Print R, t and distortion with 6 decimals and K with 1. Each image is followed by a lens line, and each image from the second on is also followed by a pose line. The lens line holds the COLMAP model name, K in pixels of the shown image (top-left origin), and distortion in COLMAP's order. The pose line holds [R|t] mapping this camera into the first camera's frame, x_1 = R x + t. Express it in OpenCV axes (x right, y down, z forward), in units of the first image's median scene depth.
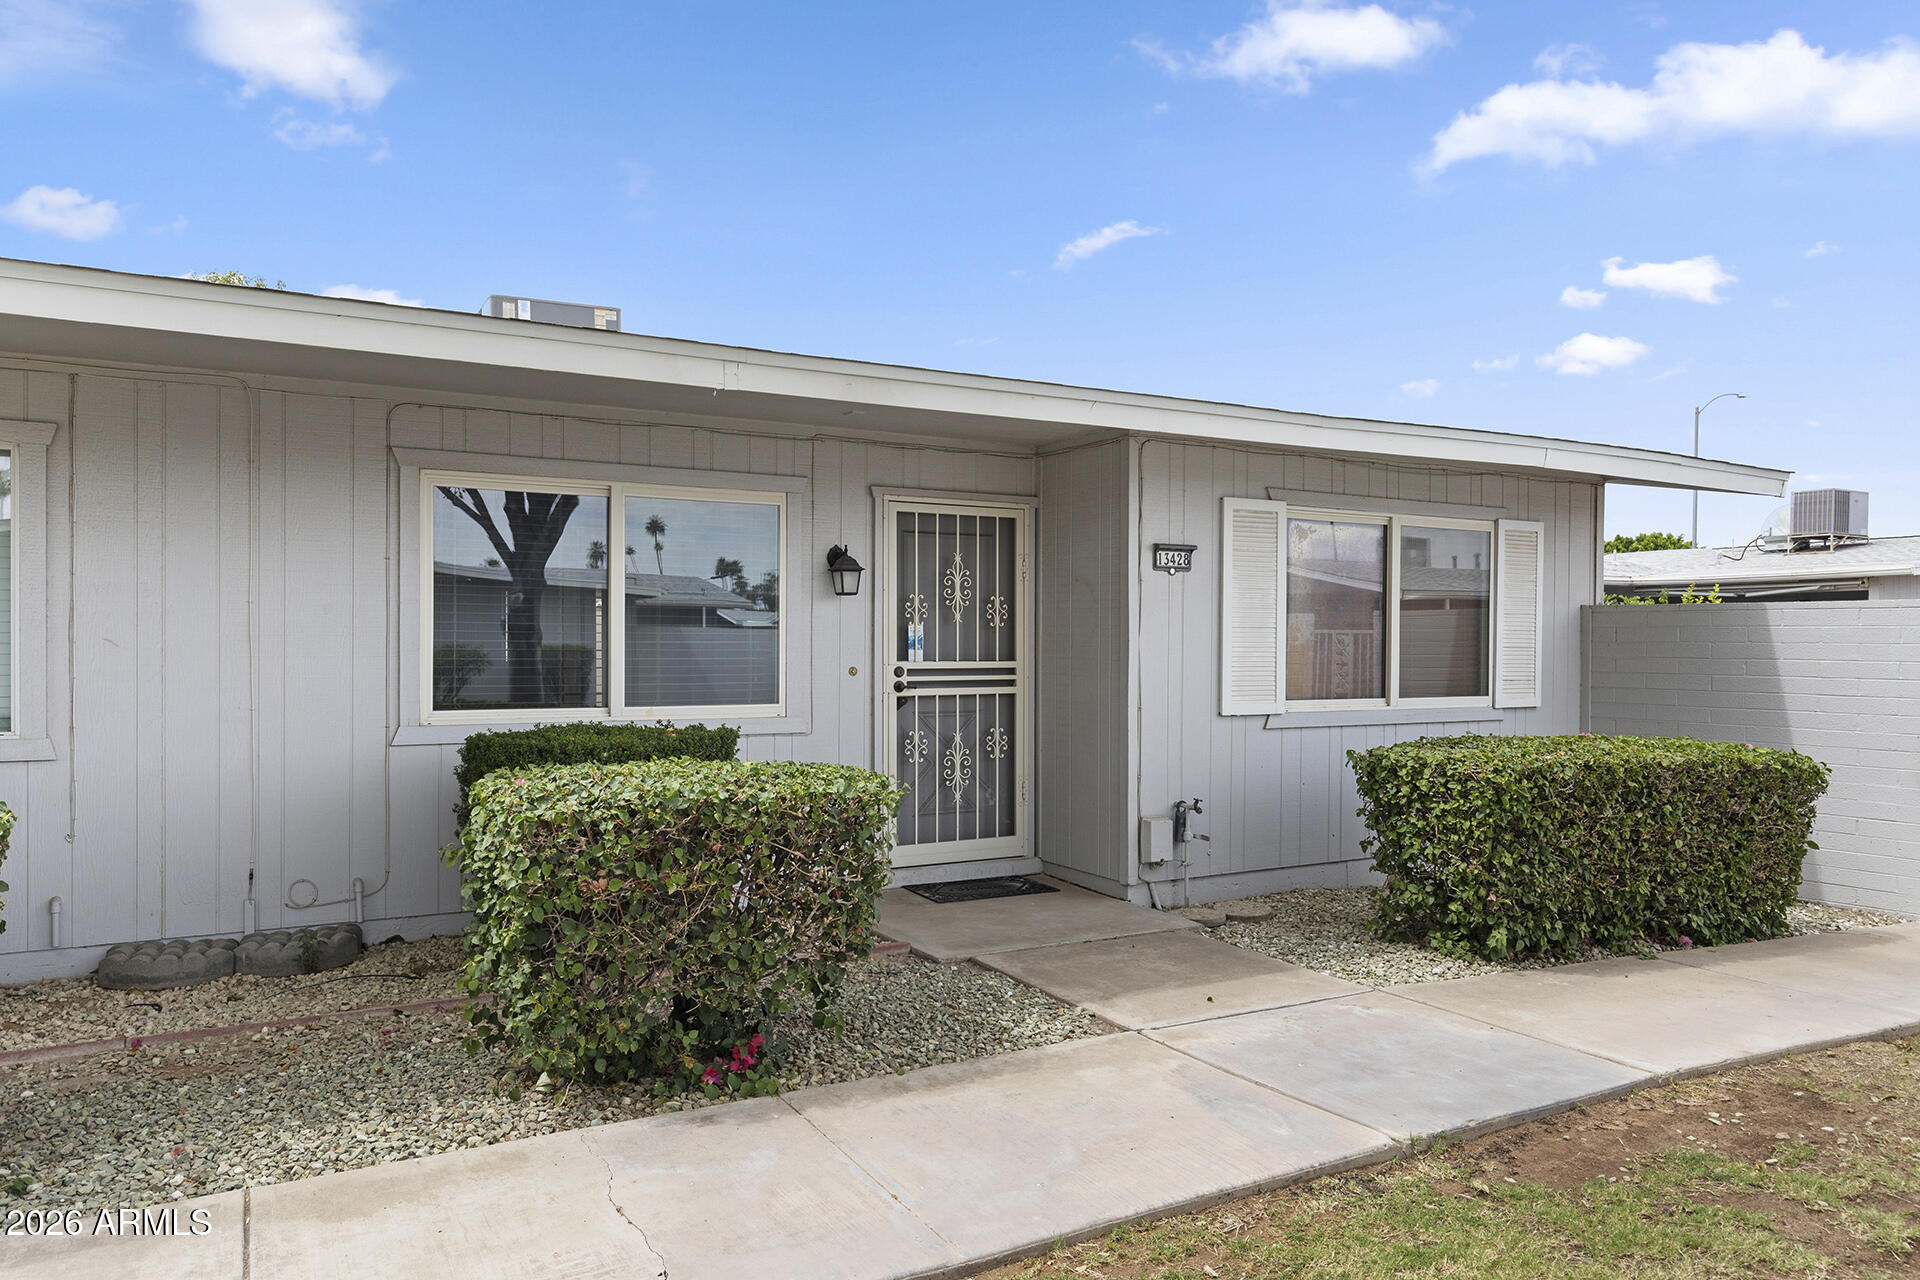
lens RADIAL K [[1366.6, 0, 945.7], [0, 1366.6, 652.8], [0, 0, 1]] dist [0.003313, 0.006725]
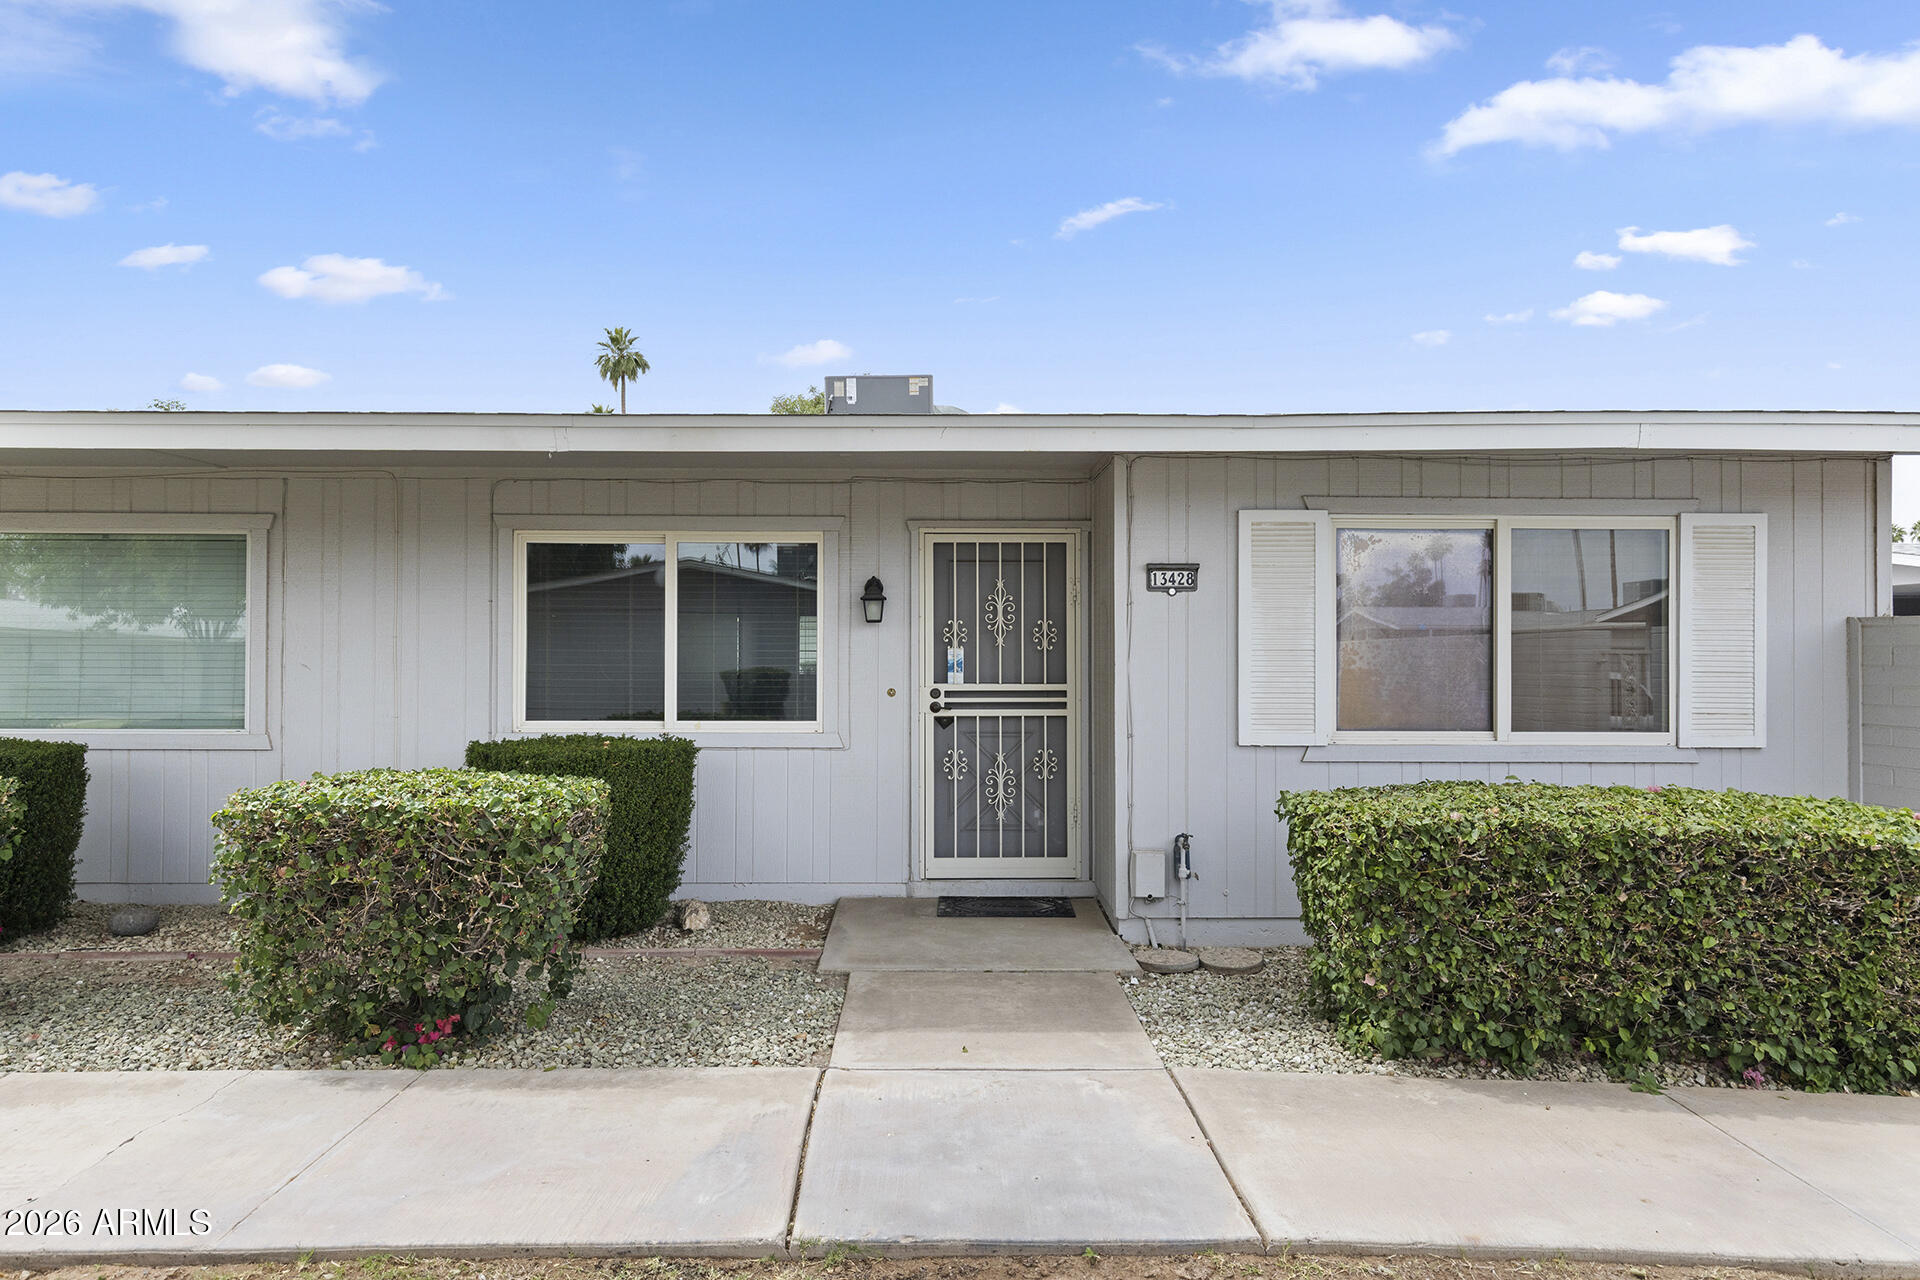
lens RADIAL K [[1192.7, 0, 923.2], [0, 1192.7, 642.4], [0, 0, 1]] dist [0.008523, 0.000391]
pose [[0.869087, -0.007349, -0.494605, 0.425046], [-0.002354, 0.999817, -0.018993, -0.008315], [0.494654, 0.017671, 0.868911, 0.194750]]
